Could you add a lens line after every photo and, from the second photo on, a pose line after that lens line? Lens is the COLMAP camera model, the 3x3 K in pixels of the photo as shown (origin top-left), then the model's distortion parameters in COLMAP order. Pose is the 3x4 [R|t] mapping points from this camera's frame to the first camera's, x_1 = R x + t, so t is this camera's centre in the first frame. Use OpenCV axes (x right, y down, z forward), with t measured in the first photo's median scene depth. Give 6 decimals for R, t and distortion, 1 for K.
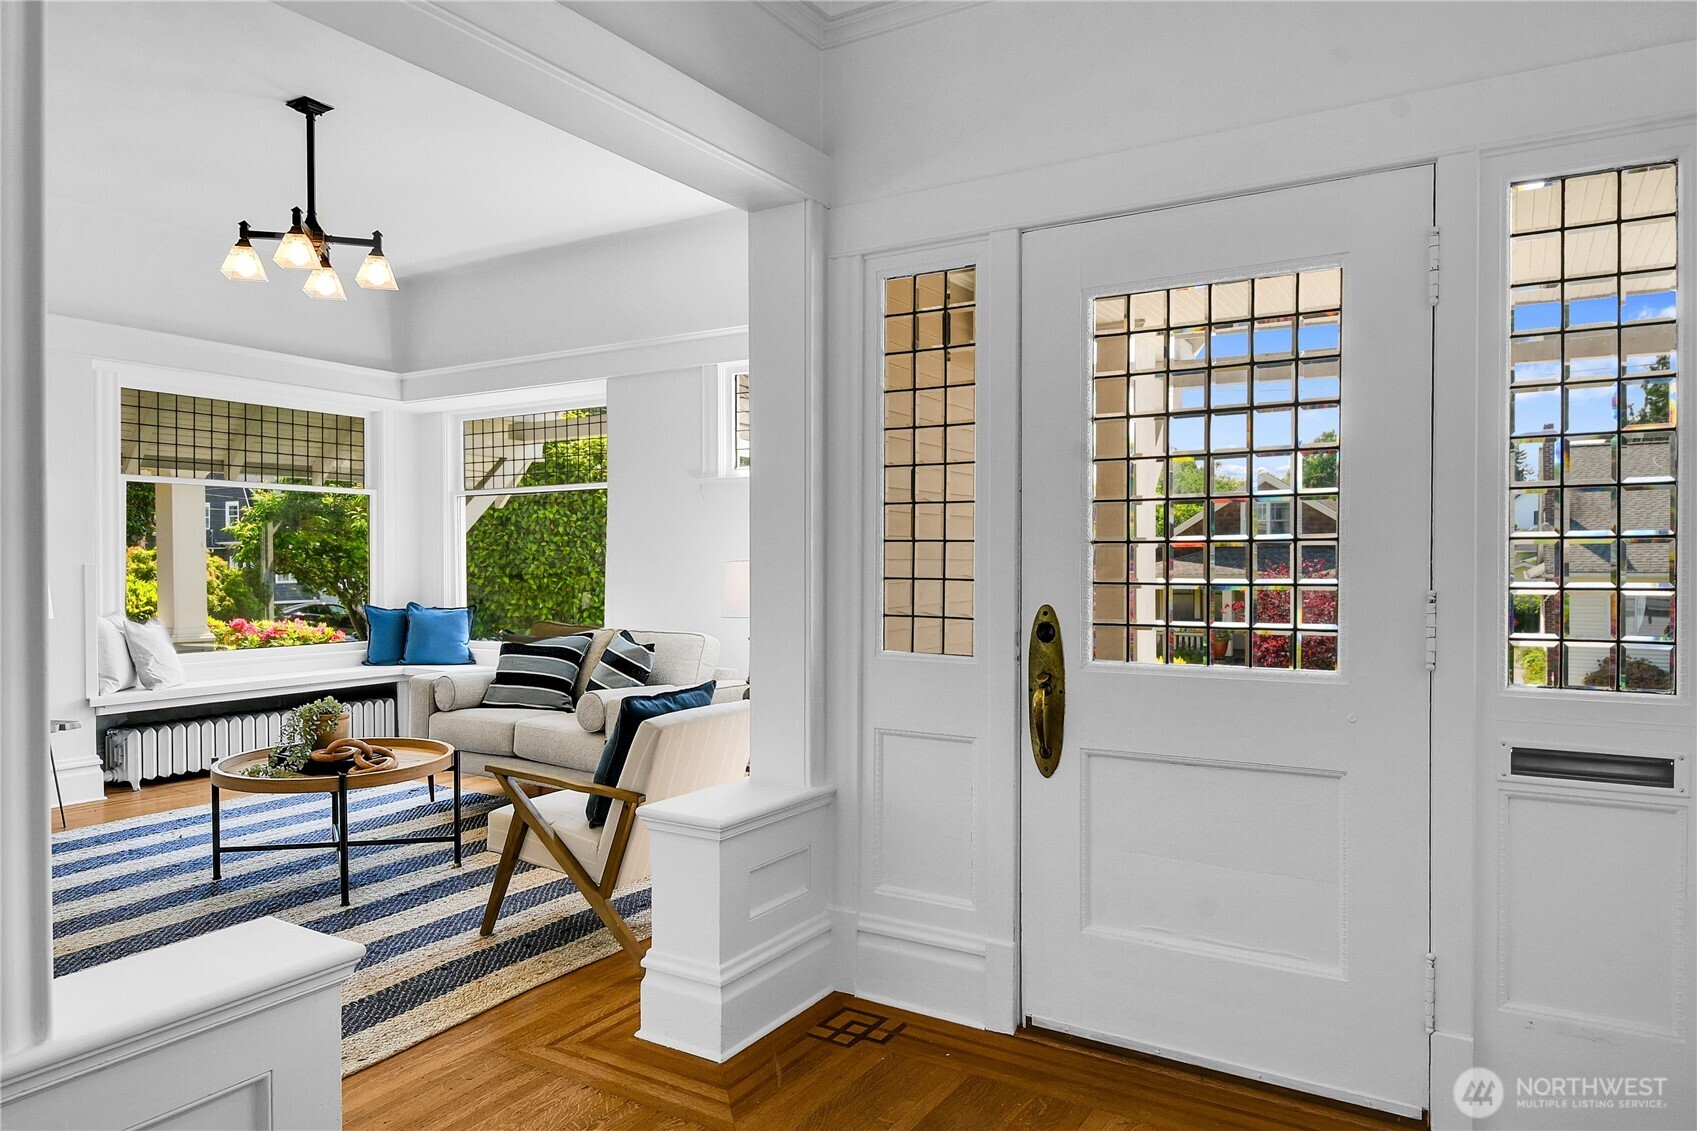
lens RADIAL K [[1048.0, 0, 895.2], [0, 1048.0, 563.7], [0, 0, 1]] dist [-0.004586, -0.000437]
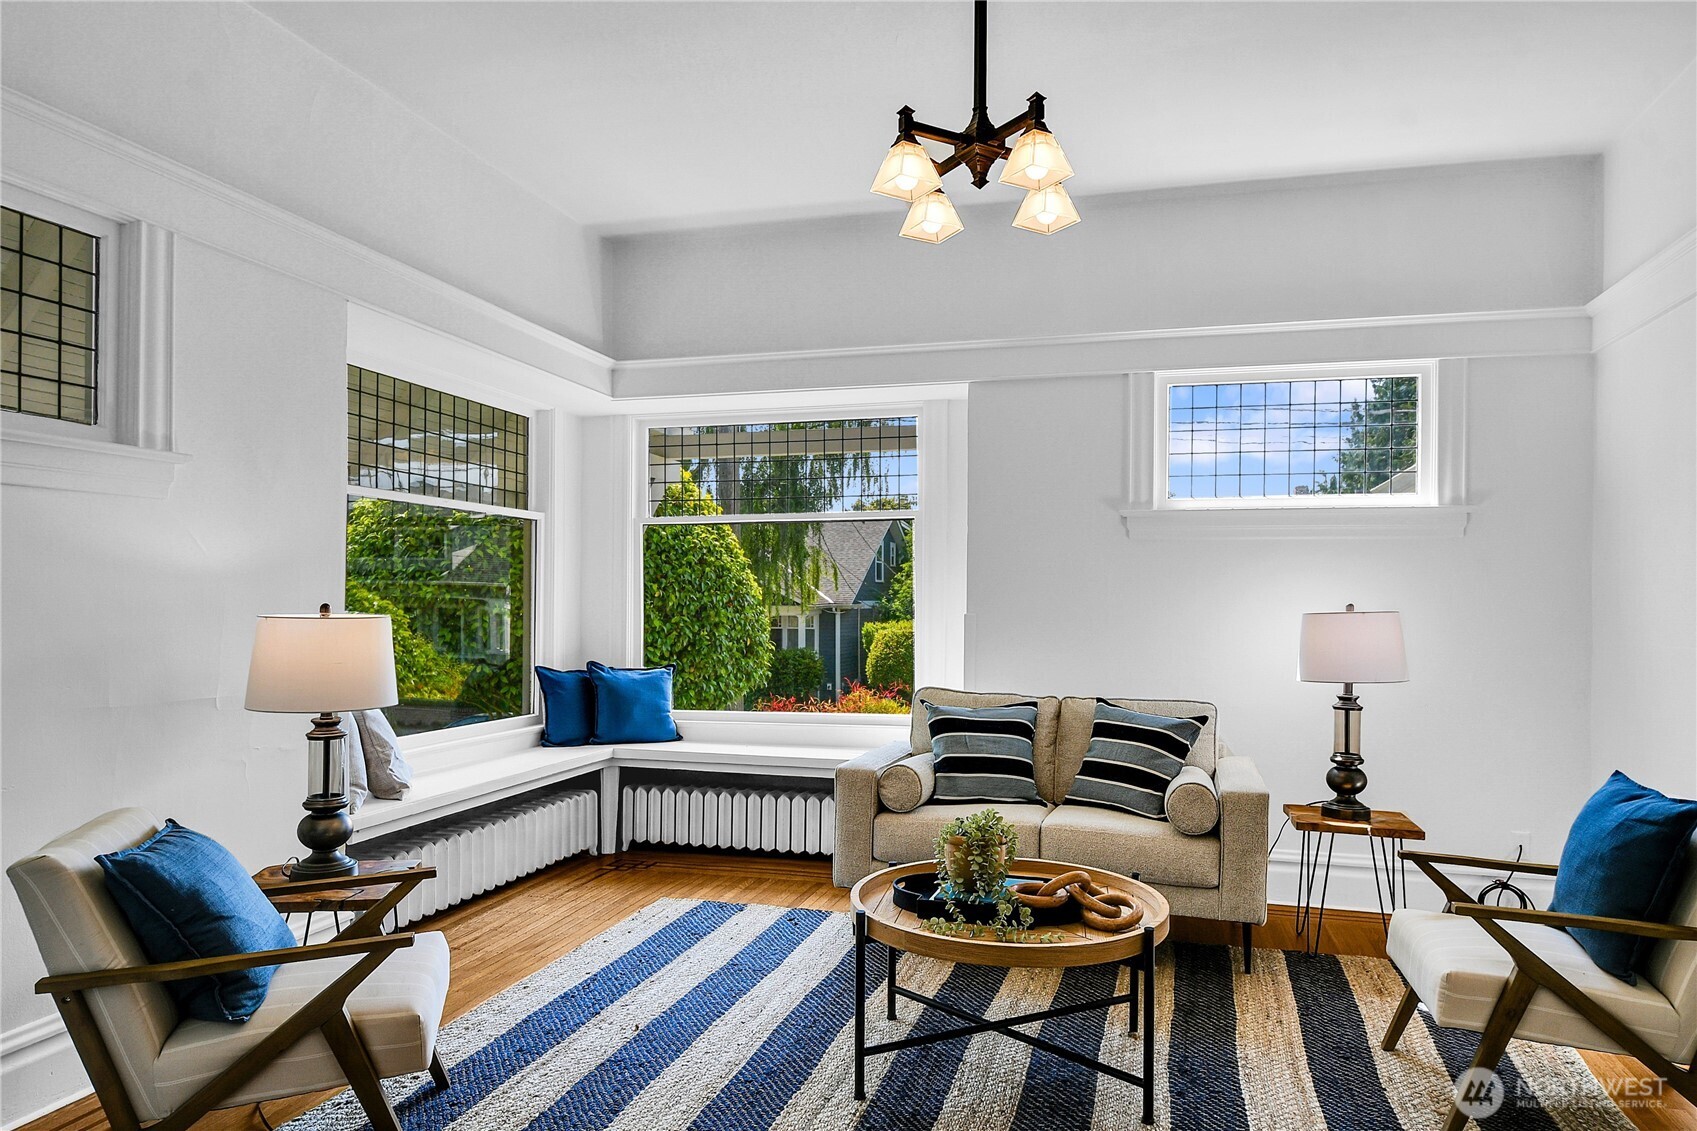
lens RADIAL K [[1047.6, 0, 849.7], [0, 1047.6, 592.3], [0, 0, 1]] dist [-0.016304, -0.000251]
pose [[0.963244, 0.005646, 0.268568, -0.508928], [-0.001941, 0.999899, -0.014056, -0.003603], [-0.268620, 0.013018, 0.963158, 0.224144]]
